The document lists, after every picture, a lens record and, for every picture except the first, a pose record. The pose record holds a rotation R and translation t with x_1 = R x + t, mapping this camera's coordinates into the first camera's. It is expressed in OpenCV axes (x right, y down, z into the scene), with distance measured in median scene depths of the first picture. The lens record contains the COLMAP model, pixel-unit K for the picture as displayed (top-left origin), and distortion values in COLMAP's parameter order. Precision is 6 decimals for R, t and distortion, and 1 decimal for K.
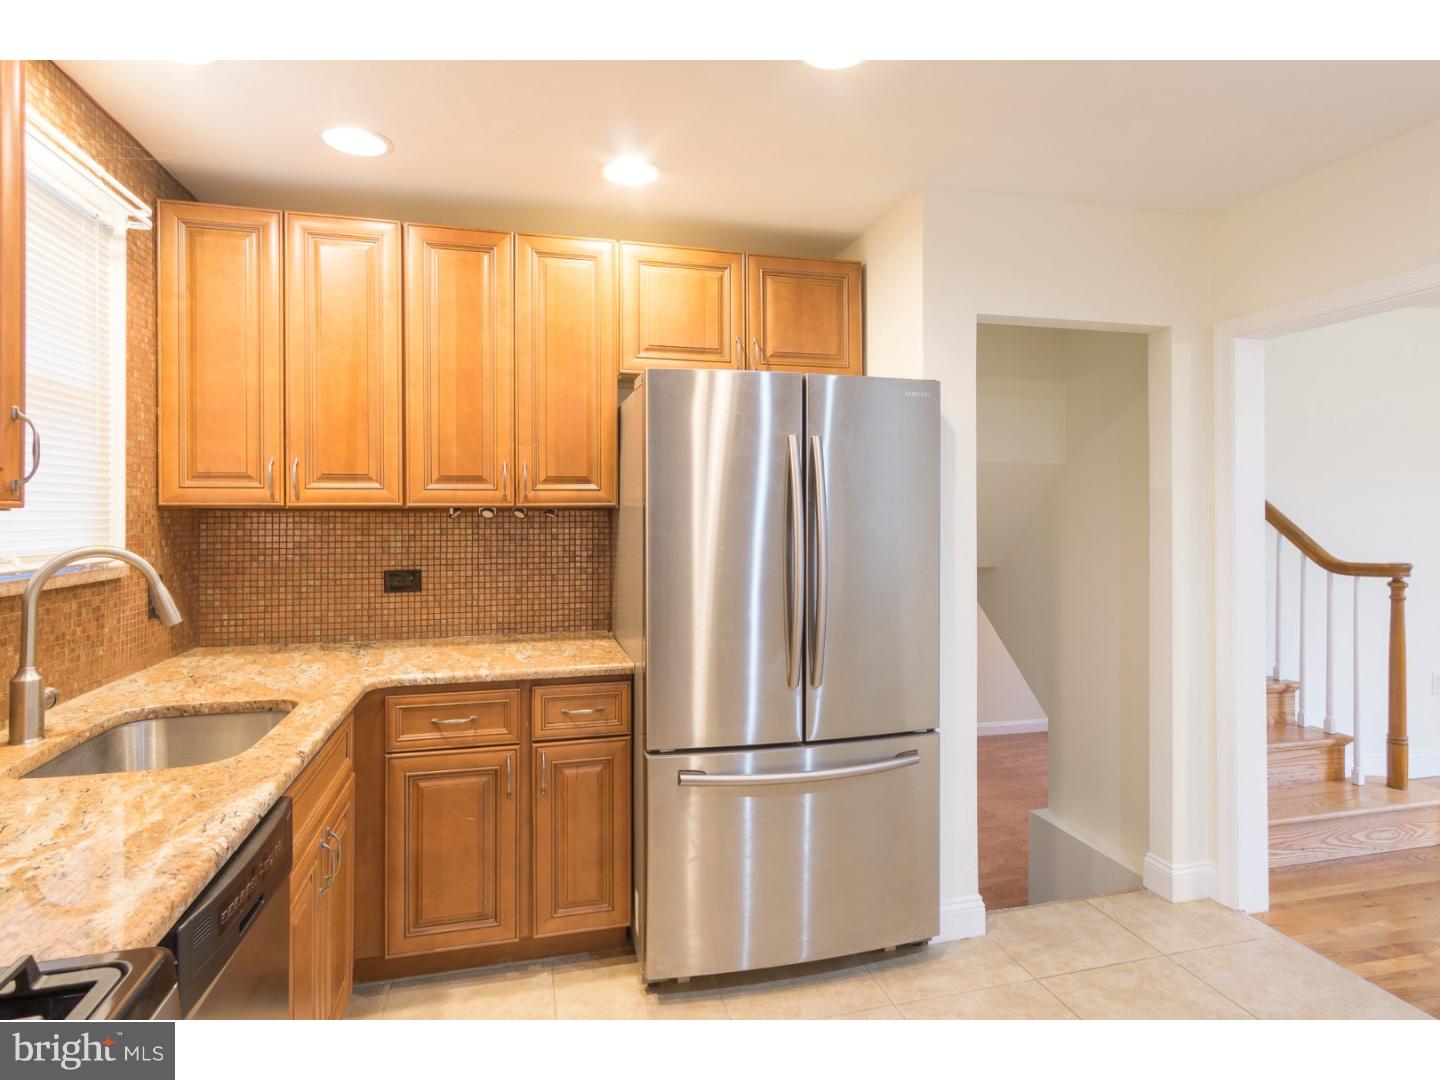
lens RADIAL K [[768.3, 0, 719.0], [0, 768.3, 524.2], [0, 0, 1]] dist [0.004687, 0.000869]
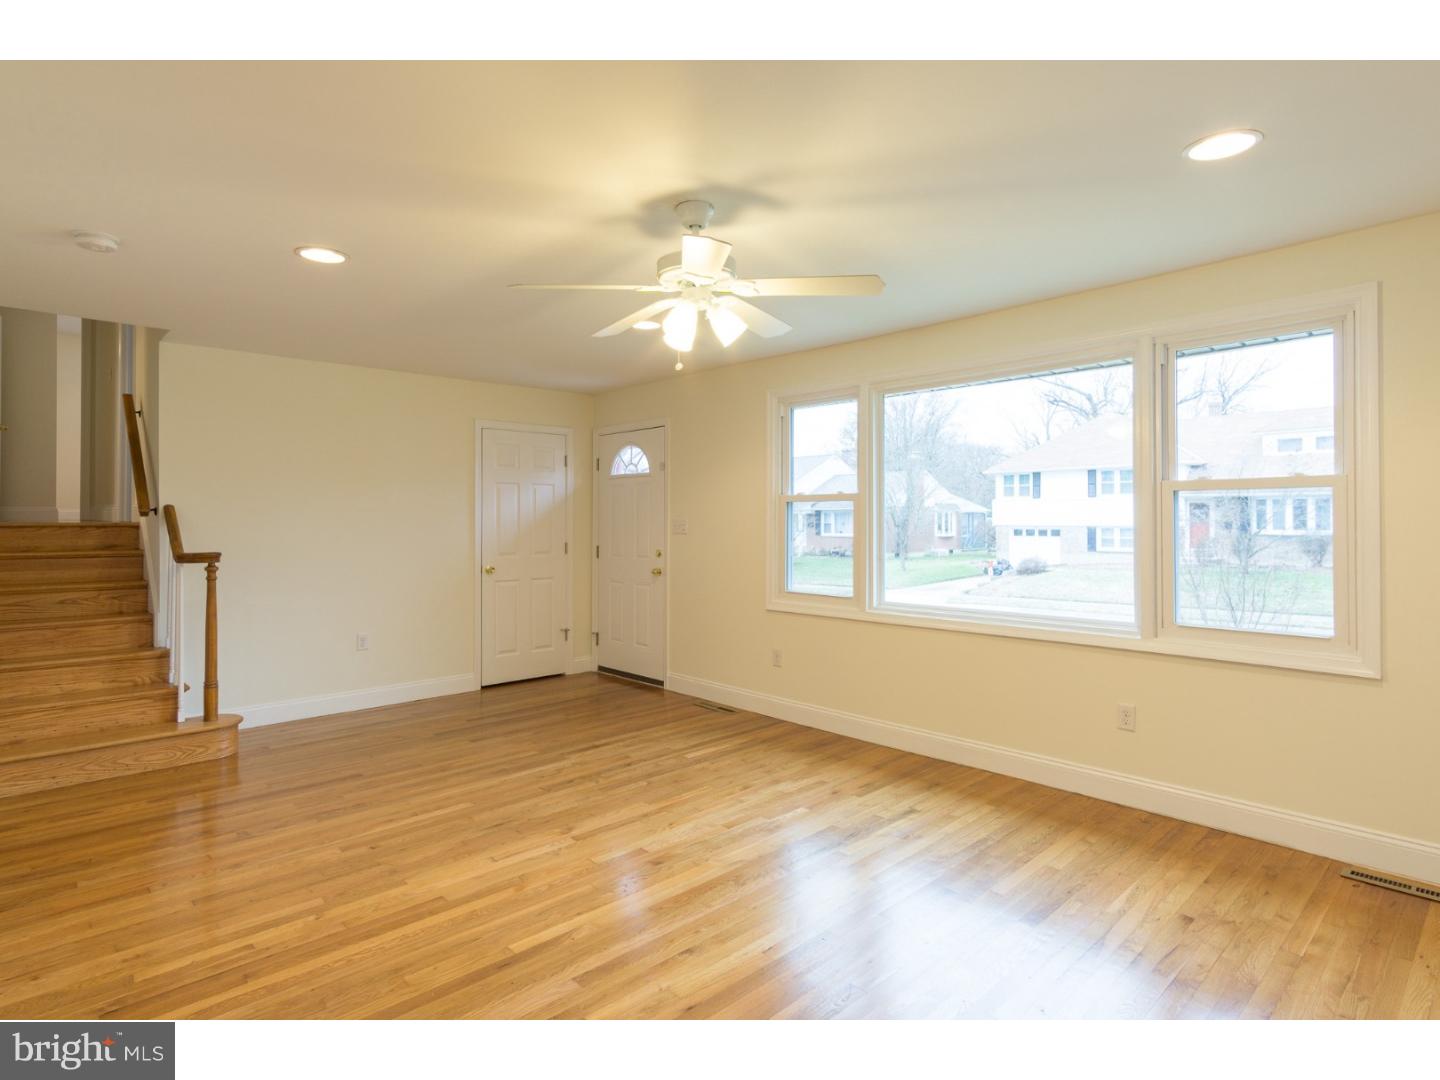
lens RADIAL K [[758.9, 0, 715.1], [0, 758.9, 510.3], [0, 0, 1]] dist [0.006713, 0.000443]
pose [[0.879087, 0.004681, 0.476638, 1.017052], [0.013158, 0.999332, -0.034082, 0.033686], [-0.476480, 0.036232, 0.878439, -0.591162]]
